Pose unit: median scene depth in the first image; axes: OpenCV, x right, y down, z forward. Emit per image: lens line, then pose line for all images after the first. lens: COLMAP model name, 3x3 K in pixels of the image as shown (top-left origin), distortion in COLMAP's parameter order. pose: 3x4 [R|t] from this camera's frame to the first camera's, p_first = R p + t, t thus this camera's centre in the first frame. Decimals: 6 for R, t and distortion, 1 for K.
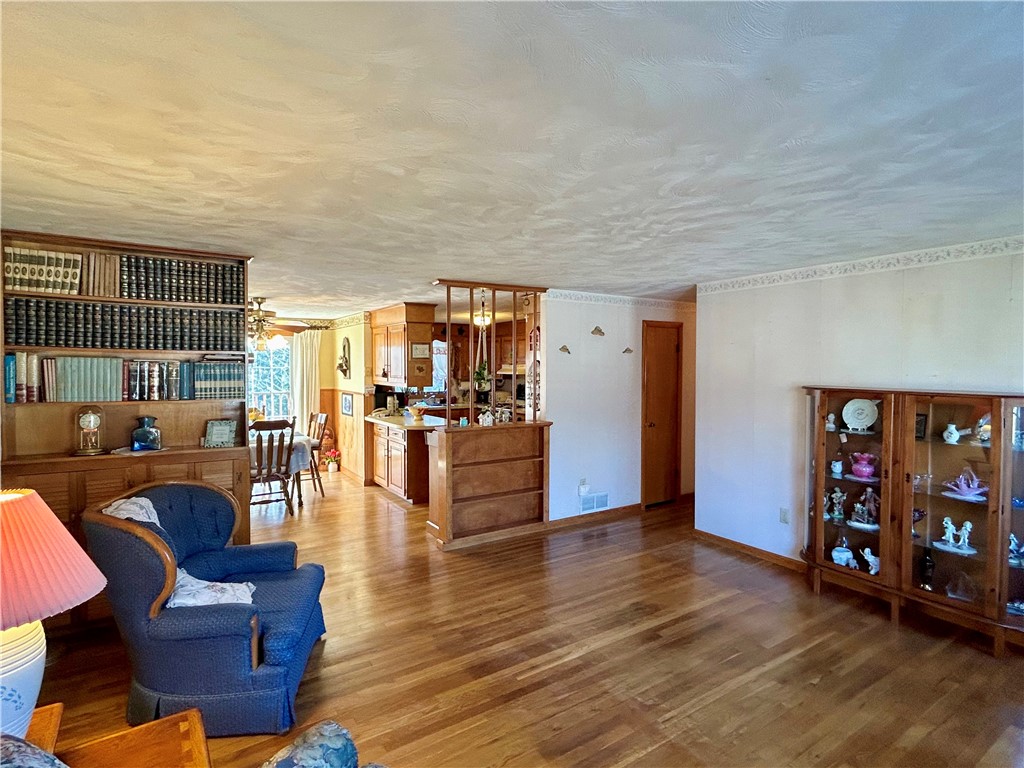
lens RADIAL K [[518.7, 0, 513.2], [0, 518.7, 378.4], [0, 0, 1]] dist [0.001435, 0.000372]
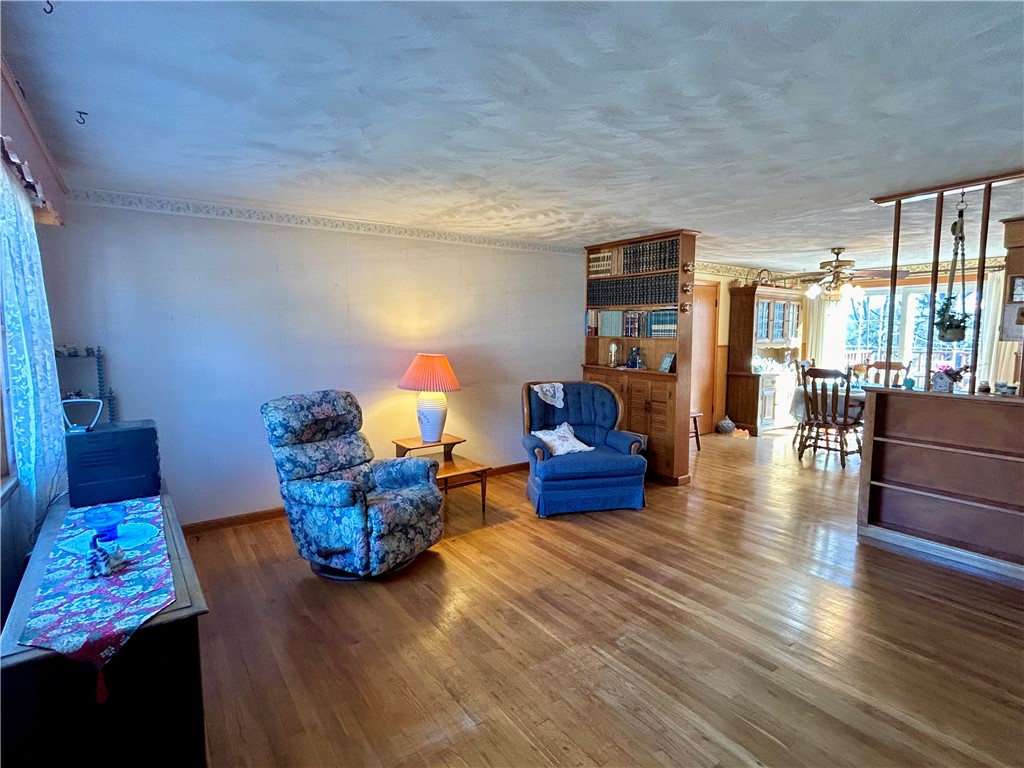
lens RADIAL K [[518.7, 0, 514.2], [0, 518.7, 384.2], [0, 0, 1]] dist [0.001435, 0.000372]
pose [[0.047316, 0.098239, -0.994037, 0.924763], [-0.022214, 0.995009, 0.097278, 0.042101], [0.998633, 0.017478, 0.049262, 0.591577]]
